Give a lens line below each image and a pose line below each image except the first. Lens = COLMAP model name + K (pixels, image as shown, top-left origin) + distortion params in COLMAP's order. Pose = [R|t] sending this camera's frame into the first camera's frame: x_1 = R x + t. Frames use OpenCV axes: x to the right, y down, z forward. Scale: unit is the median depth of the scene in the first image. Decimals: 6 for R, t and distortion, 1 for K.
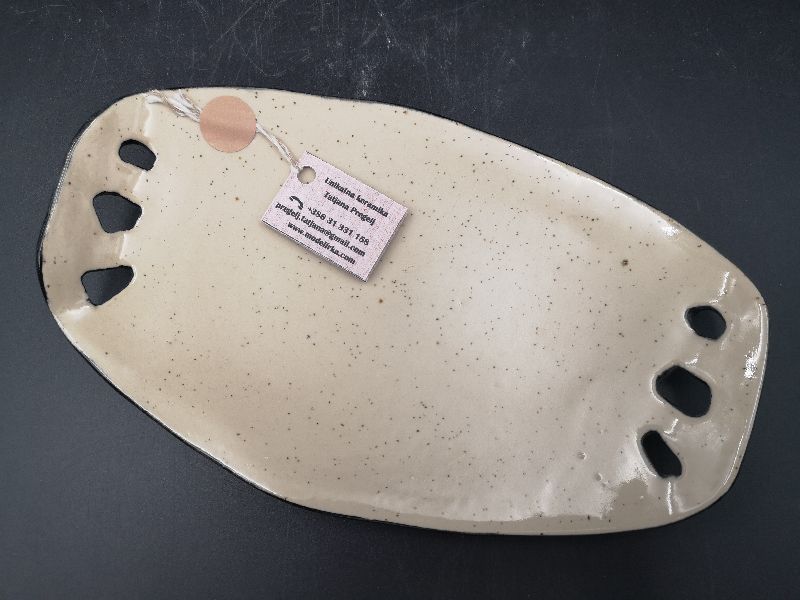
lens RADIAL K [[634.5, 0, 400.0], [0, 634.5, 300.0], [0, 0, 1]] dist [0.007862, 0.003273]
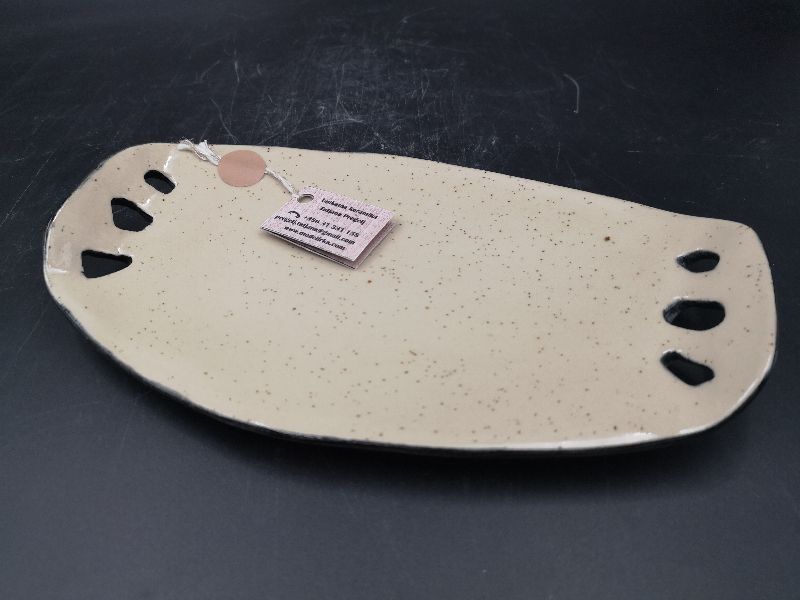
lens RADIAL K [[634.5, 0, 400.0], [0, 634.5, 300.0], [0, 0, 1]] dist [0.007862, 0.003273]
pose [[0.998987, -0.034144, -0.029329, 0.046206], [0.010474, 0.810042, -0.586279, 0.611545], [0.043775, 0.585377, 0.809578, 0.209930]]
